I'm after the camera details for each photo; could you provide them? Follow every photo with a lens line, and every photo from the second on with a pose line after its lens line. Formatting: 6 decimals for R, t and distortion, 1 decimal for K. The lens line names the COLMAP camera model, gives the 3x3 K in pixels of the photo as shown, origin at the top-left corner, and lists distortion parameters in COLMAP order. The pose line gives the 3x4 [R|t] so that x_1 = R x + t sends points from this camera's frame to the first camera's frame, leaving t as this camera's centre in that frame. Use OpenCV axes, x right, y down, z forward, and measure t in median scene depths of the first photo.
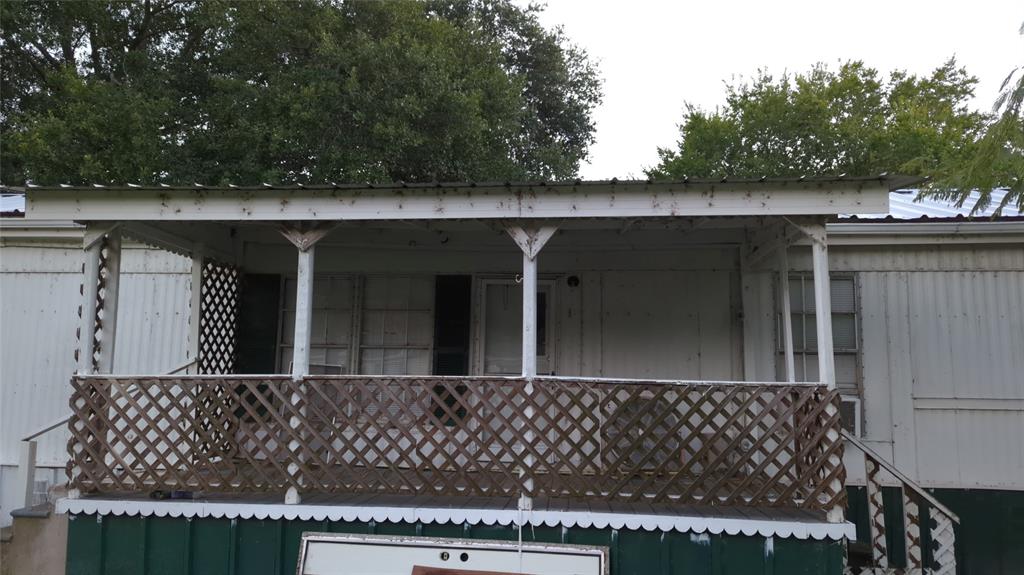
lens RADIAL K [[722.6, 0, 512.0], [0, 722.6, 287.5], [0, 0, 1]] dist [0.028101, -0.000430]
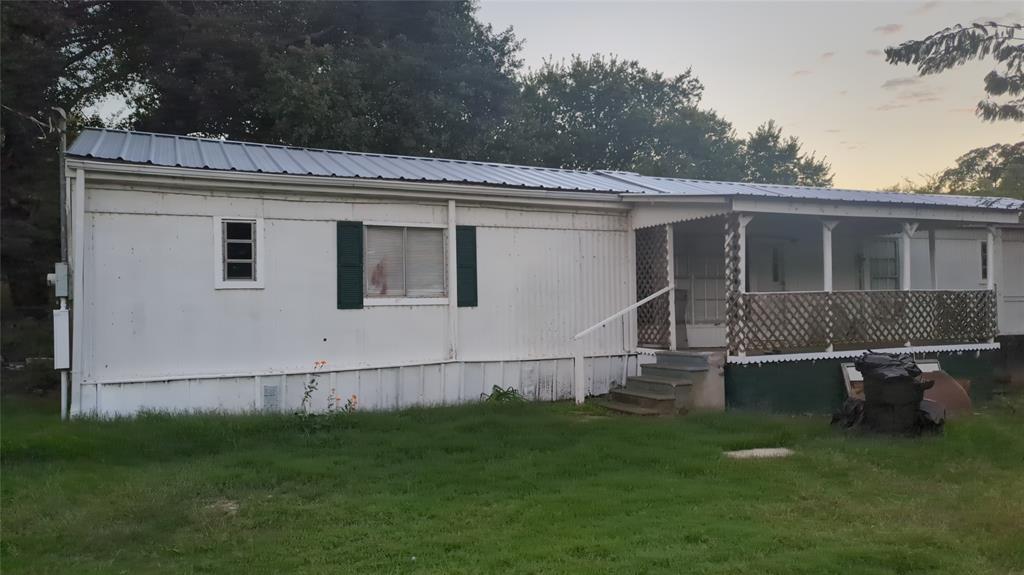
lens RADIAL K [[722.6, 0, 512.0], [0, 722.6, 287.5], [0, 0, 1]] dist [0.028101, -0.000430]
pose [[0.867735, -0.016277, 0.496760, -1.692460], [-0.030137, 0.995902, 0.085274, -0.030180], [-0.496112, -0.088966, 0.863689, -0.270051]]
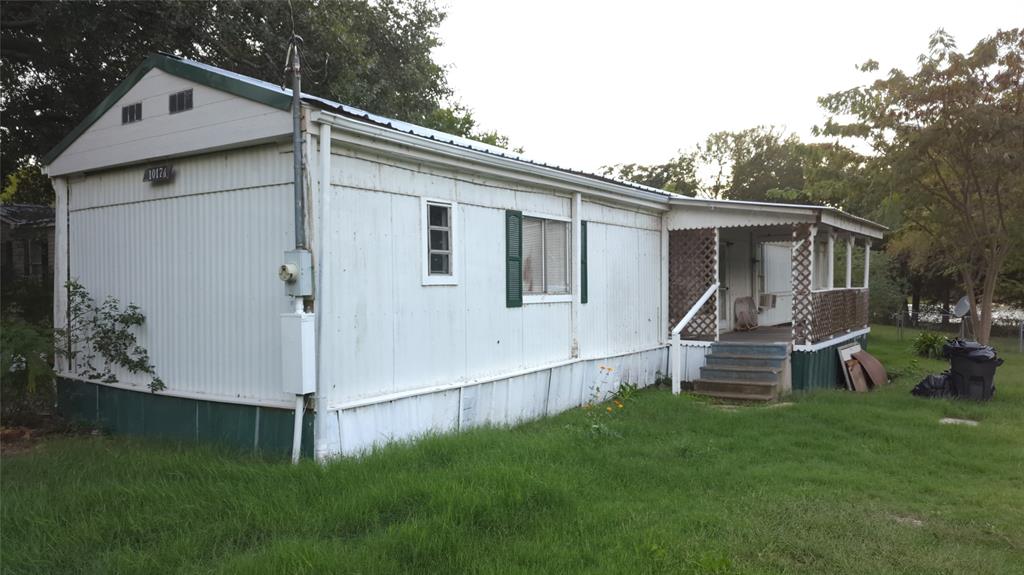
lens RADIAL K [[749.7, 0, 512.0], [0, 749.7, 287.5], [0, 0, 1]] dist [0.031245, -0.001664]
pose [[0.471403, -0.021395, 0.881658, -2.525157], [-0.086049, 0.993820, 0.070125, 0.019597], [-0.877710, -0.108923, 0.466649, 0.589069]]
